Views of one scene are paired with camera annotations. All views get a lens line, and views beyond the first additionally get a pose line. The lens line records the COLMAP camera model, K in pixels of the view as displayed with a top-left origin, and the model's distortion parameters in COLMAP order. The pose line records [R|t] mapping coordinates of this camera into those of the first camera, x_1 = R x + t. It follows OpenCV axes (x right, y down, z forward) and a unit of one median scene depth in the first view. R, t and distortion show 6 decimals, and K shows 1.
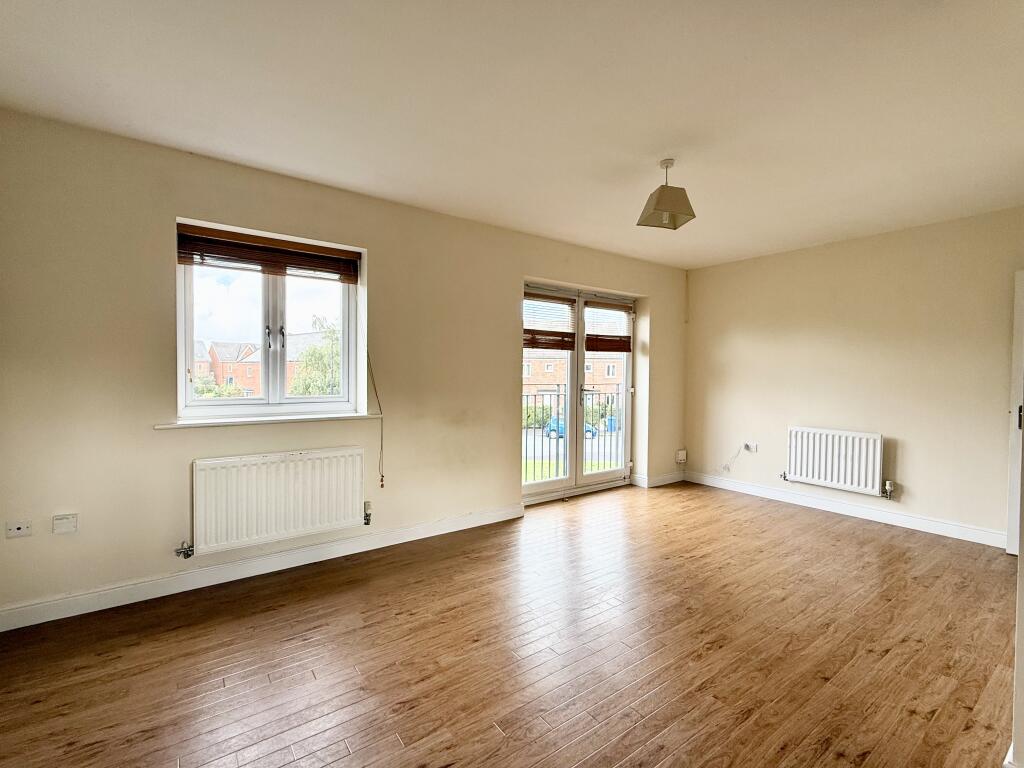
lens RADIAL K [[469.7, 0, 516.5], [0, 469.7, 386.1], [0, 0, 1]] dist [0.002933, -0.000937]
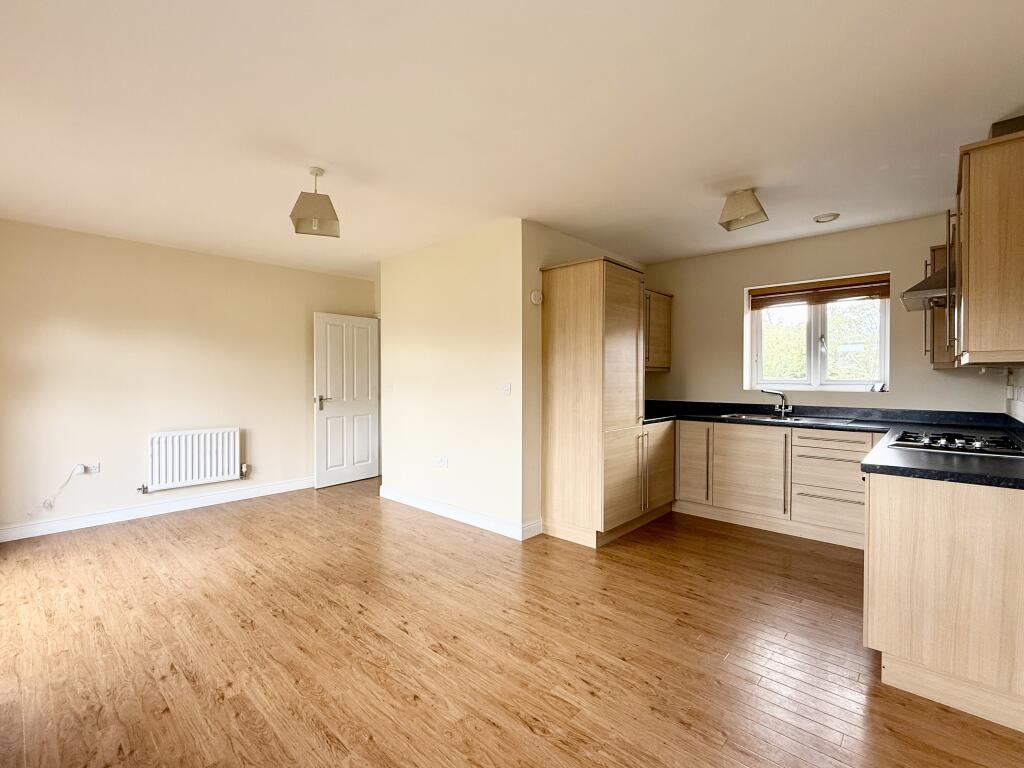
lens RADIAL K [[469.7, 0, 507.8], [0, 469.7, 384.3], [0, 0, 1]] dist [0.002933, -0.000937]
pose [[-0.202109, -0.022162, 0.979112, -0.576887], [0.025072, 0.999299, 0.027794, -0.023899], [-0.979042, 0.030166, -0.201412, 0.613633]]
